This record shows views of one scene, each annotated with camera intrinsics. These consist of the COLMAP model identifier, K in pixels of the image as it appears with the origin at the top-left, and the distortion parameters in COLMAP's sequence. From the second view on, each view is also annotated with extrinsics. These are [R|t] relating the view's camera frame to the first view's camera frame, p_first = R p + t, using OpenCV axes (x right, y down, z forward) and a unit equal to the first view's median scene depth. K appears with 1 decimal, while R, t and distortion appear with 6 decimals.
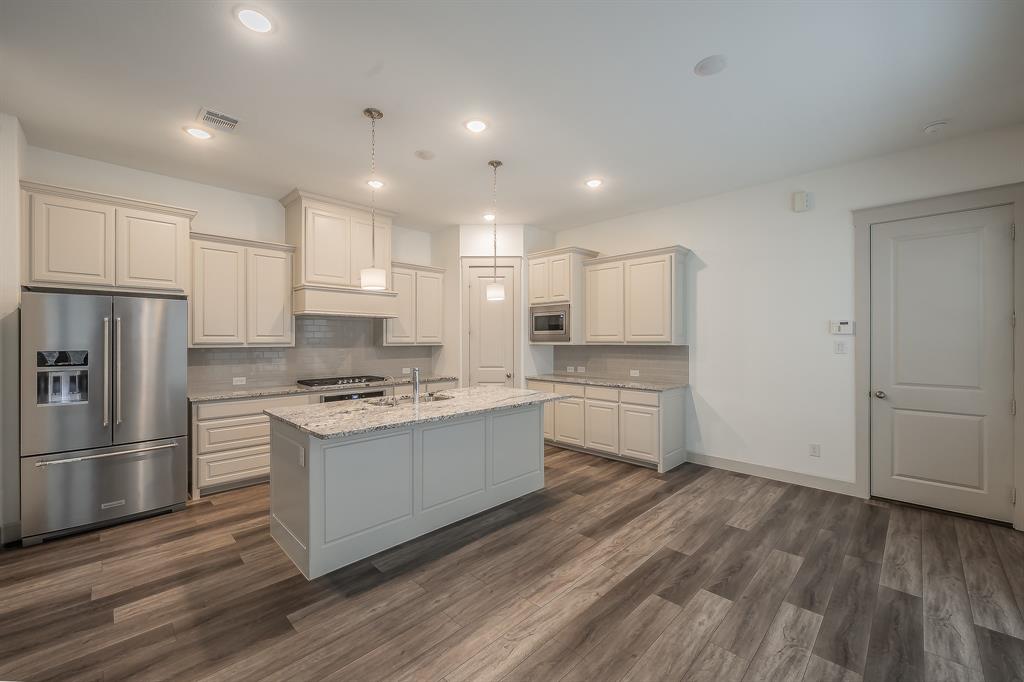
lens RADIAL K [[407.2, 0, 508.9], [0, 407.2, 343.9], [0, 0, 1]] dist [-0.003397, 0.000081]
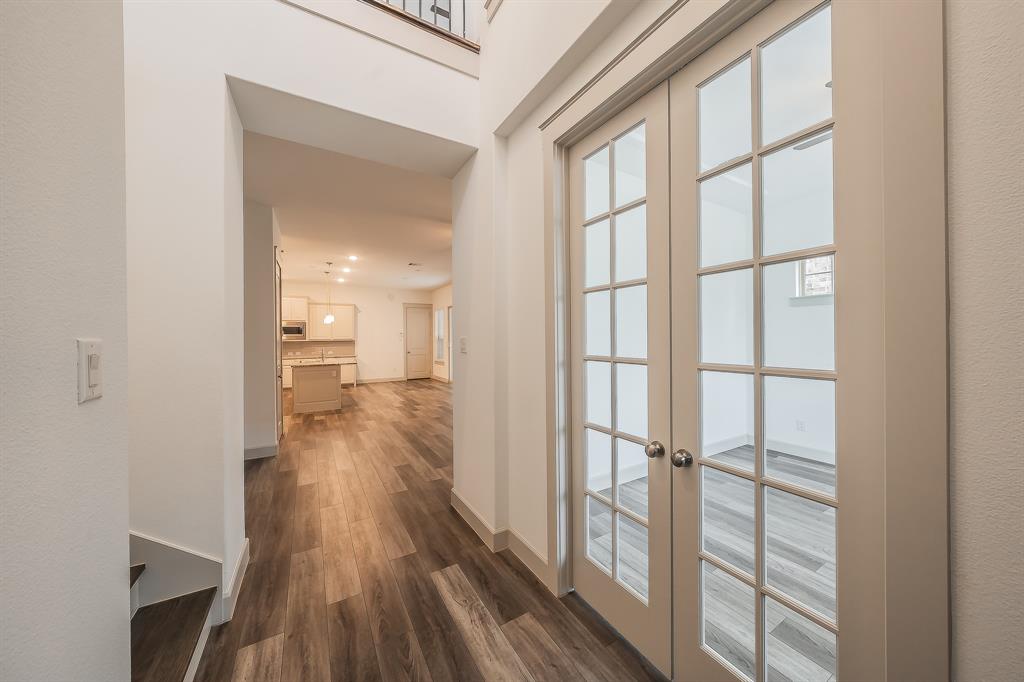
lens RADIAL K [[347.8, 0, 510.3], [0, 347.8, 340.9], [0, 0, 1]] dist [-0.000395, -0.000044]
pose [[0.268195, -0.013673, 0.963268, -1.816760], [0.019293, 0.999775, 0.008819, 0.007659], [-0.963172, 0.016219, 0.268398, -0.729530]]
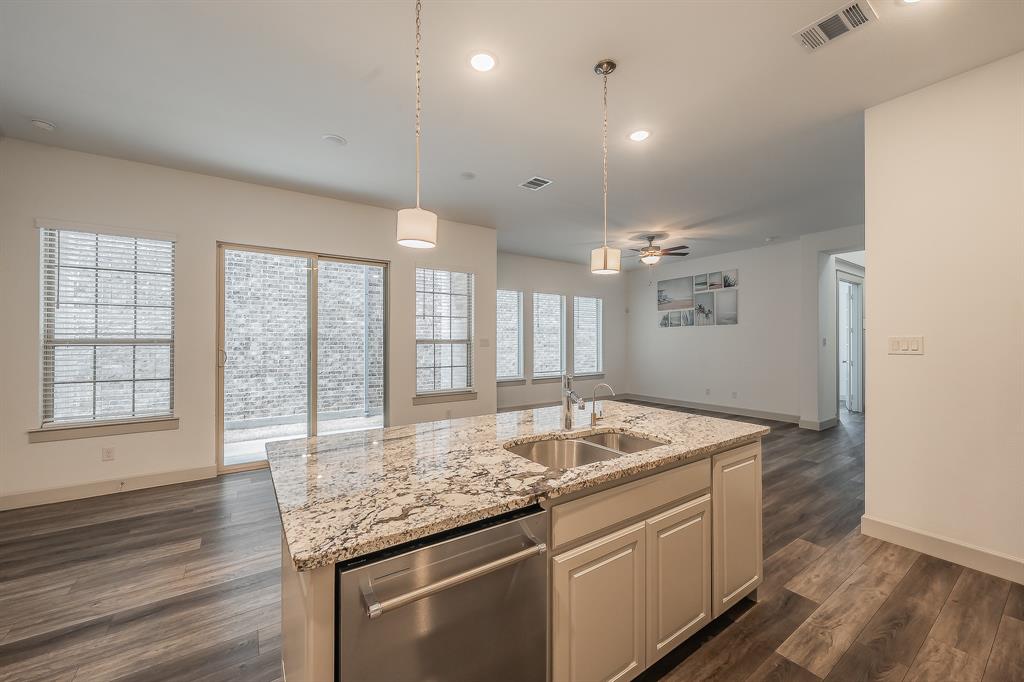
lens RADIAL K [[407.2, 0, 504.1], [0, 407.2, 335.6], [0, 0, 1]] dist [-0.003397, 0.000081]
pose [[-0.981977, 0.001813, 0.188993, -0.210772], [0.001563, 0.999998, -0.001474, -0.002040], [-0.188995, -0.001152, -0.981977, 1.389540]]
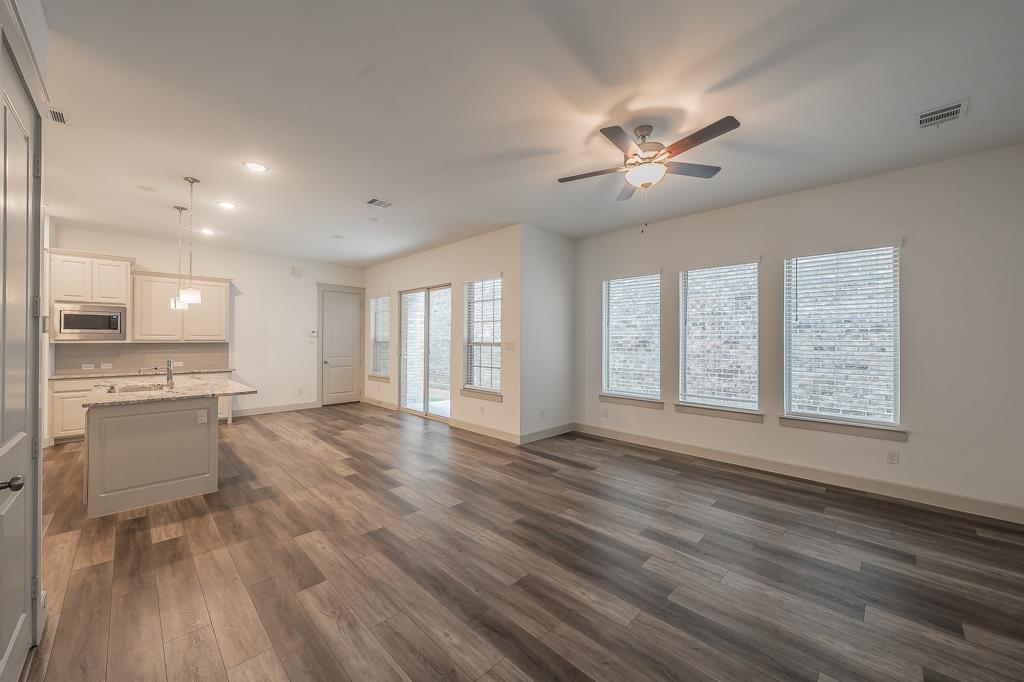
lens RADIAL K [[379.9, 0, 509.5], [0, 379.9, 340.5], [0, 0, 1]] dist [0.000129, -0.000690]
pose [[0.007503, -0.002352, 0.999969, -1.219975], [0.006218, 0.999978, 0.002305, -0.001400], [-0.999953, 0.006201, 0.007517, -0.098158]]
